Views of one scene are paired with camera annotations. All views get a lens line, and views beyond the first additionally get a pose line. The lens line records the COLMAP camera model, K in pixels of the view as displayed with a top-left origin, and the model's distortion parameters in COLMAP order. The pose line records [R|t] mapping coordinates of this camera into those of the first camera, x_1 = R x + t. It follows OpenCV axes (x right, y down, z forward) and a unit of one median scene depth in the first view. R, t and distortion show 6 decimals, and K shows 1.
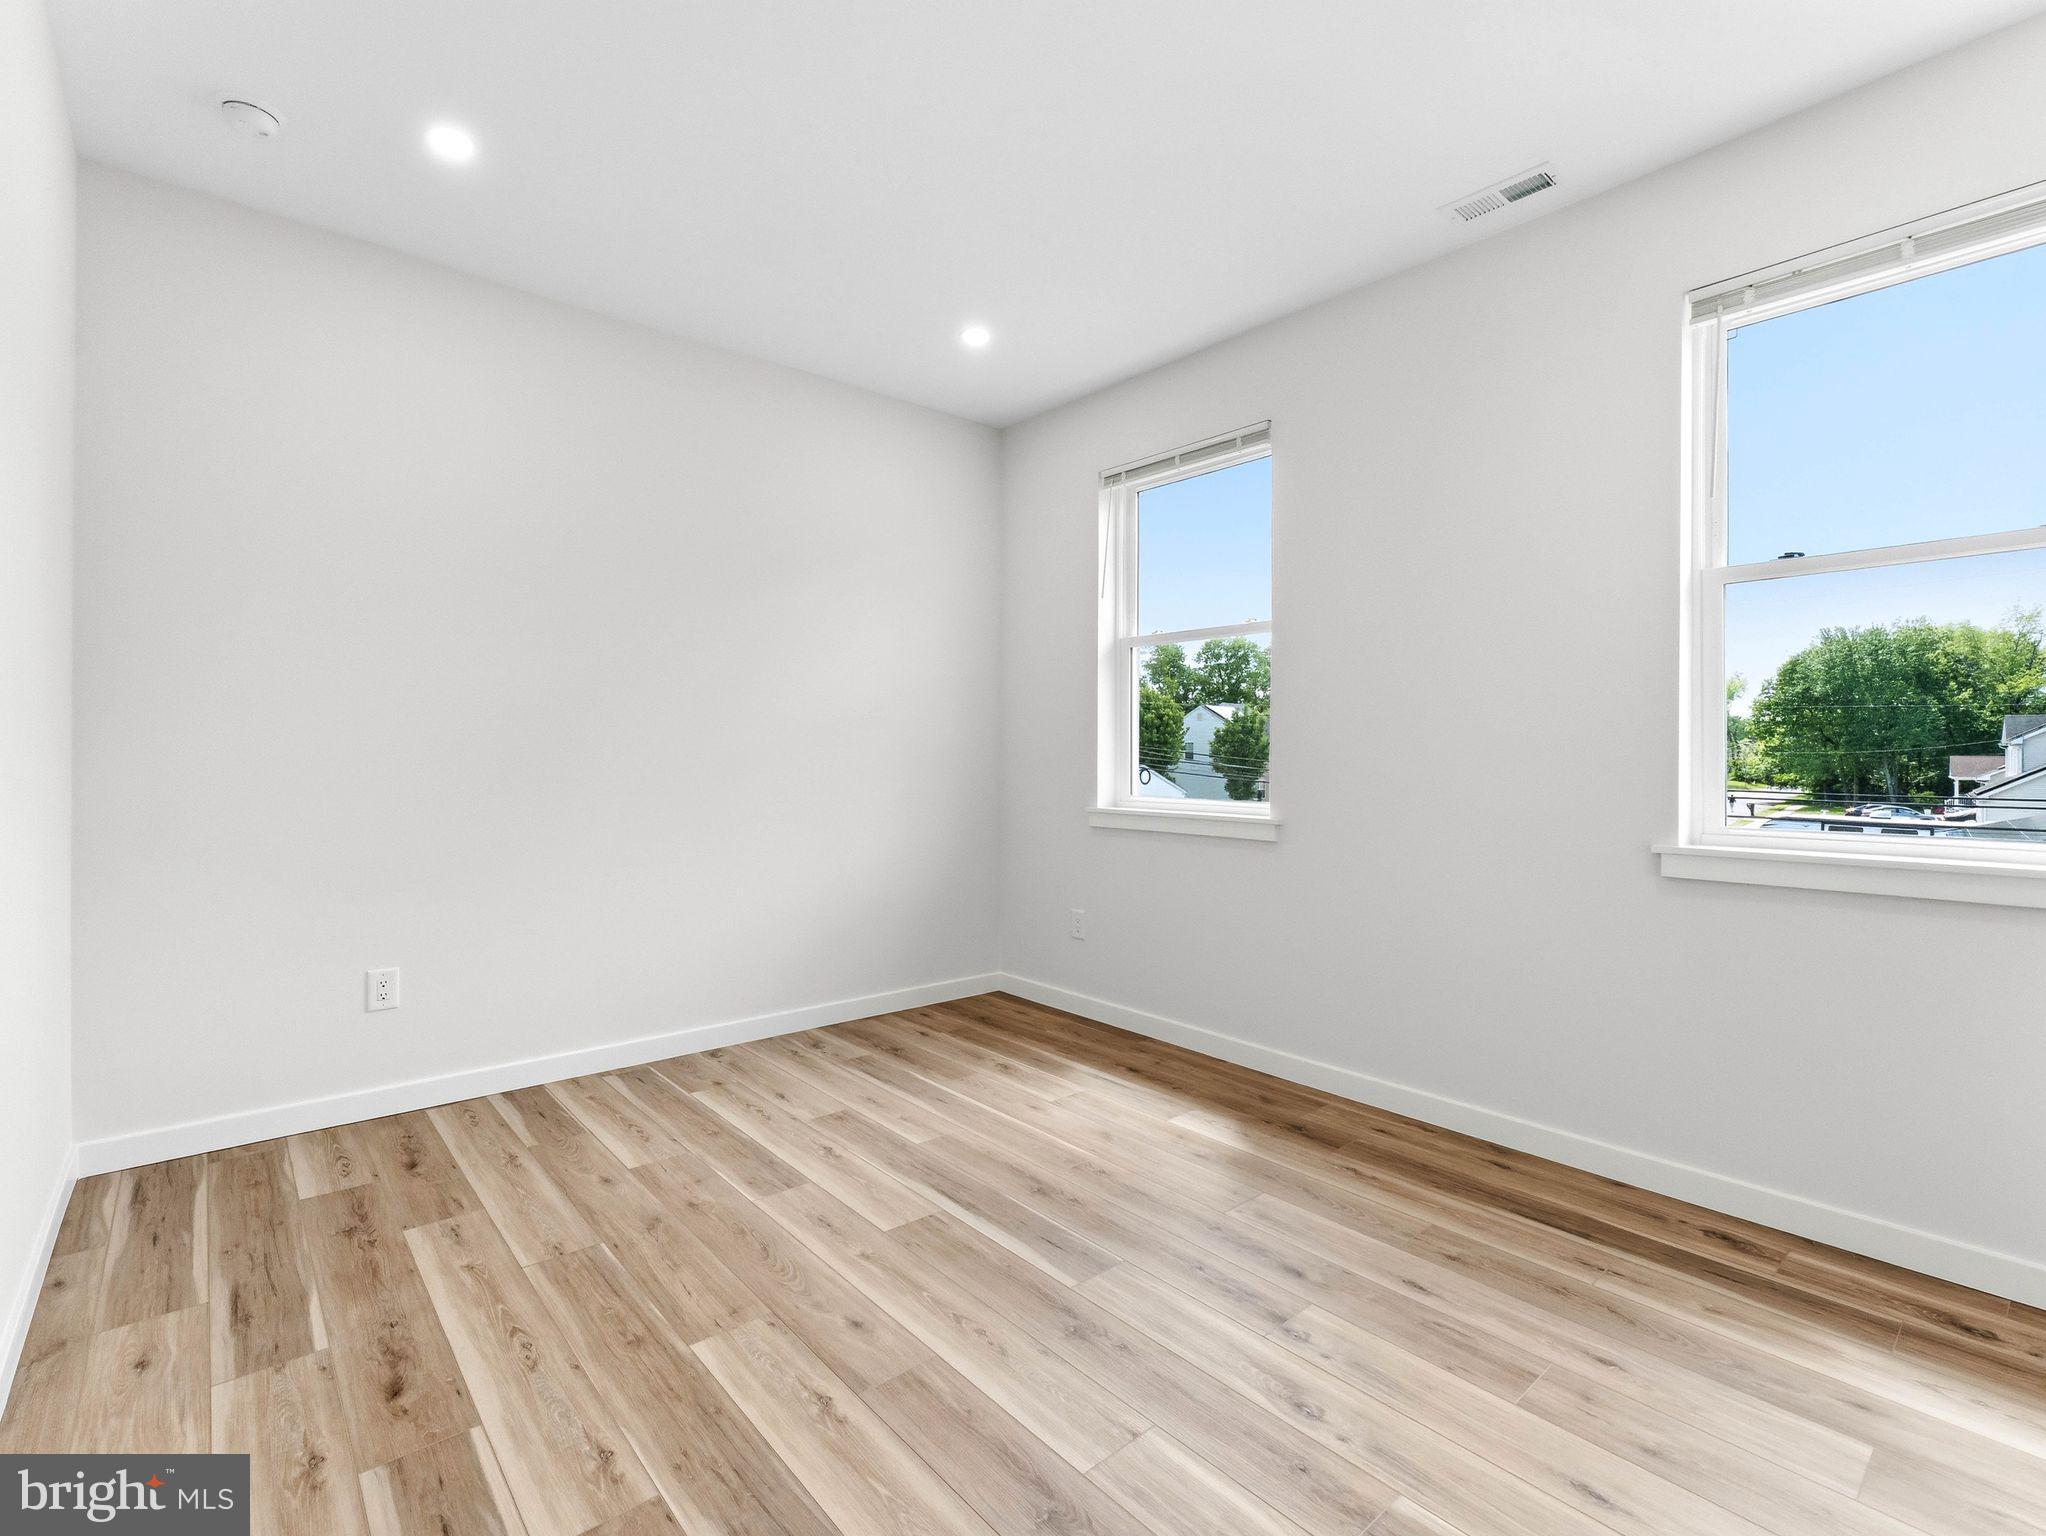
lens RADIAL K [[915.6, 0, 1029.6], [0, 915.6, 758.2], [0, 0, 1]] dist [0.000190, 0.000020]
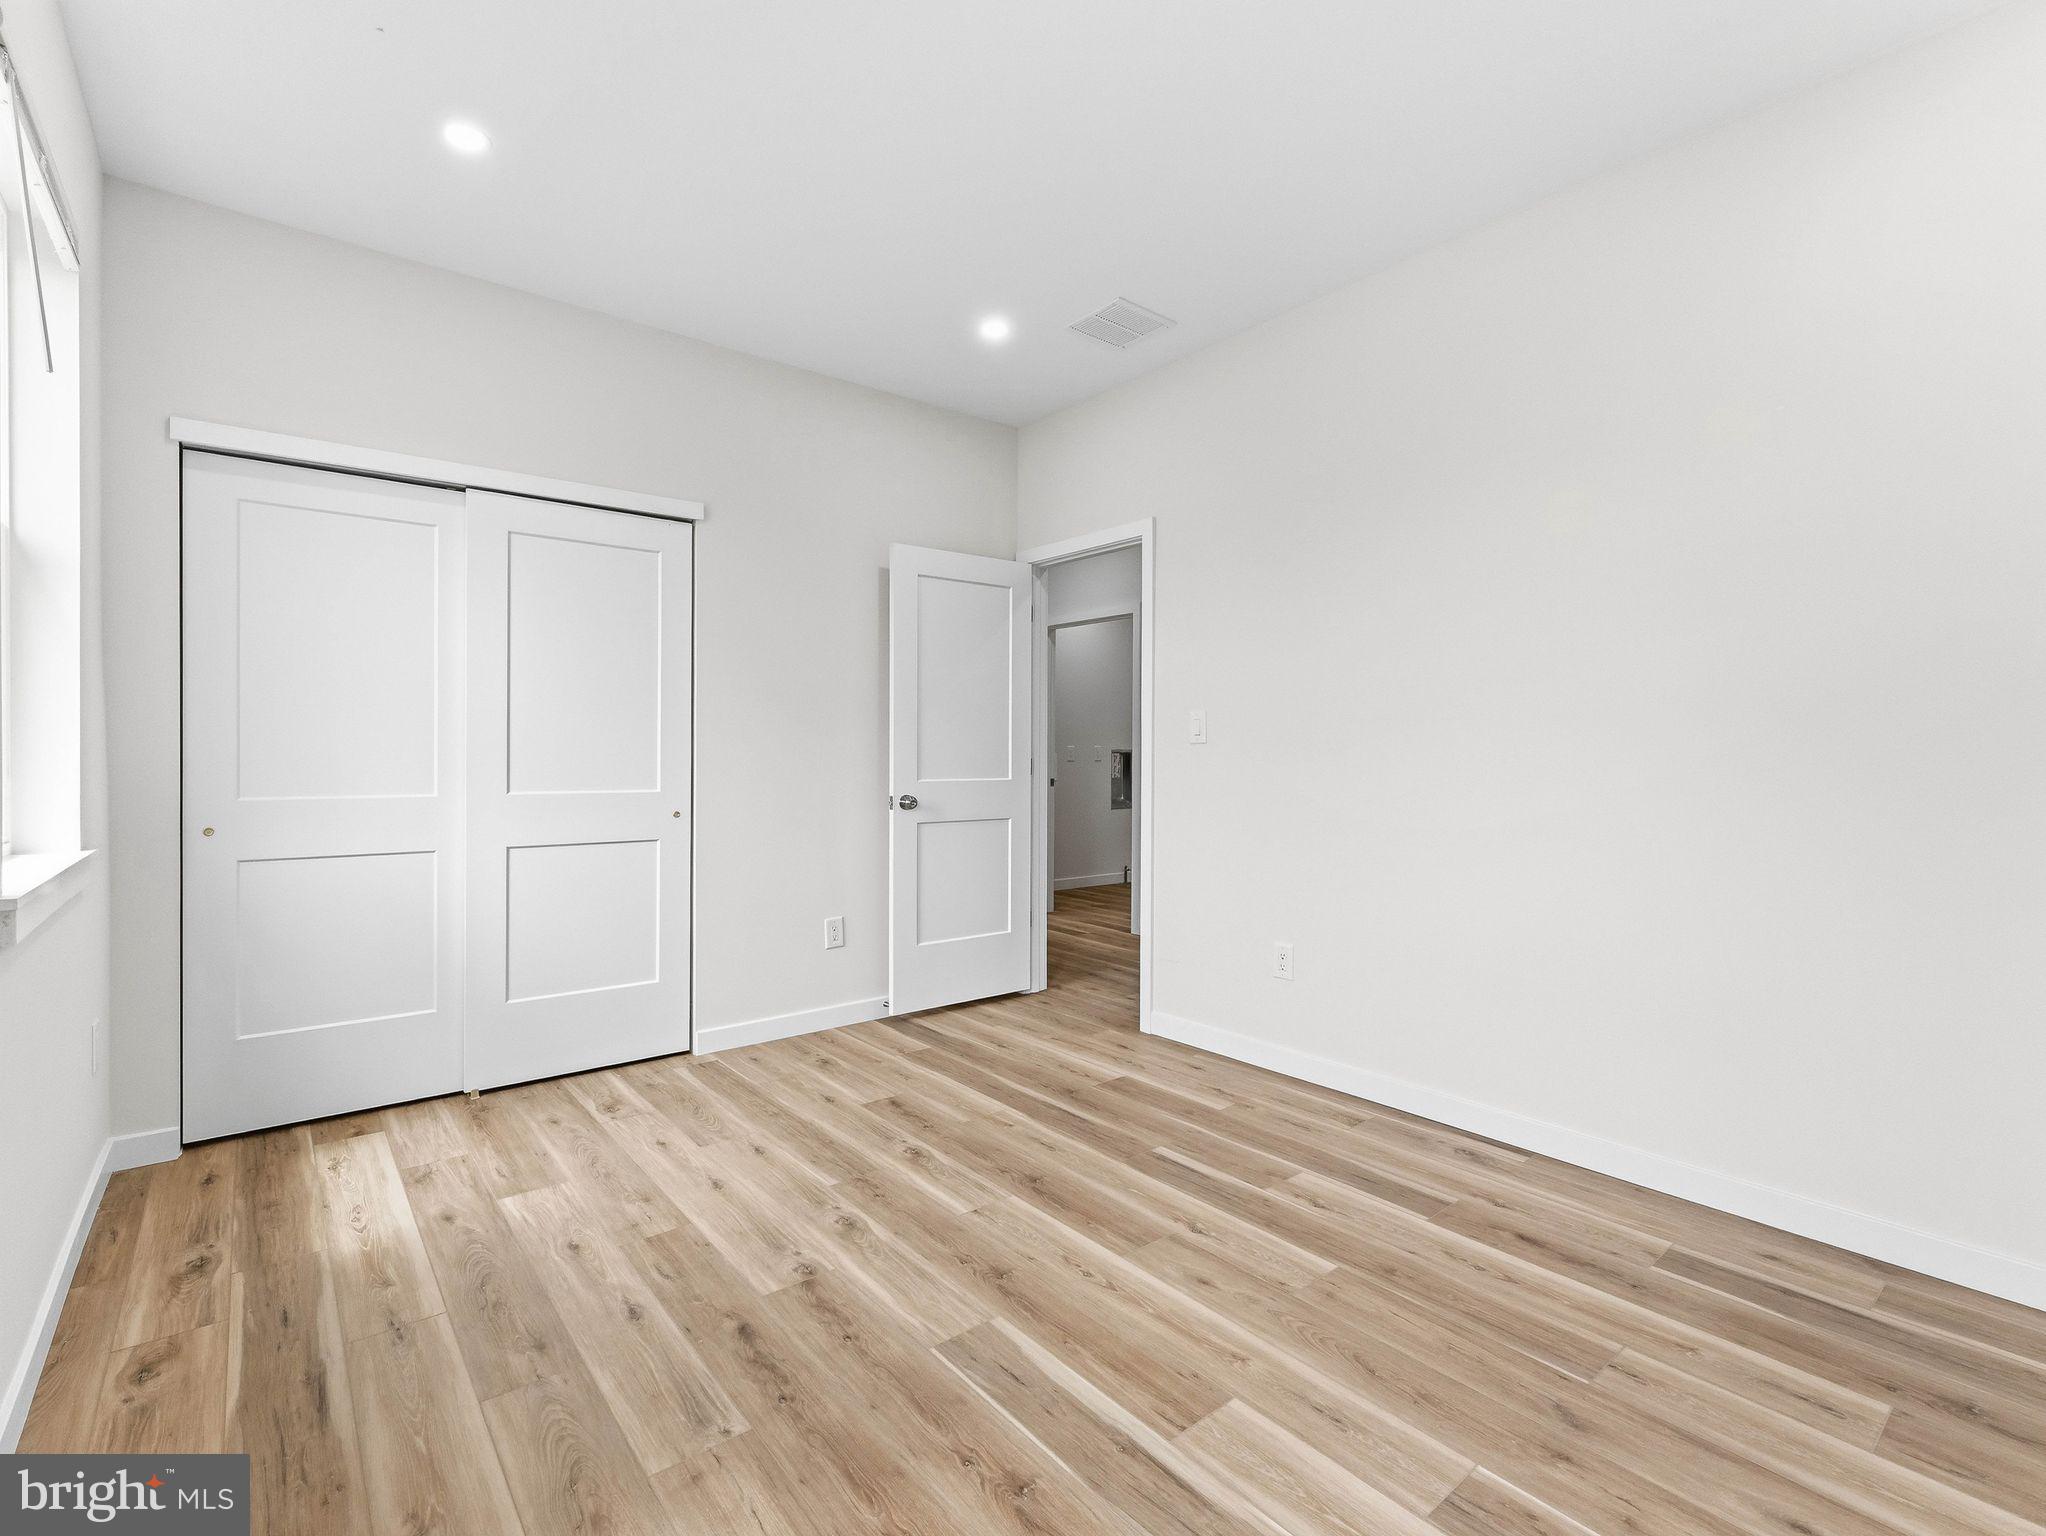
lens RADIAL K [[915.6, 0, 1029.6], [0, 915.6, 758.2], [0, 0, 1]] dist [0.000190, 0.000020]
pose [[-0.999445, -0.005871, 0.032804, -0.015592], [-0.005551, 0.999936, 0.009853, -0.009269], [-0.032860, 0.009665, -0.999413, 2.076874]]
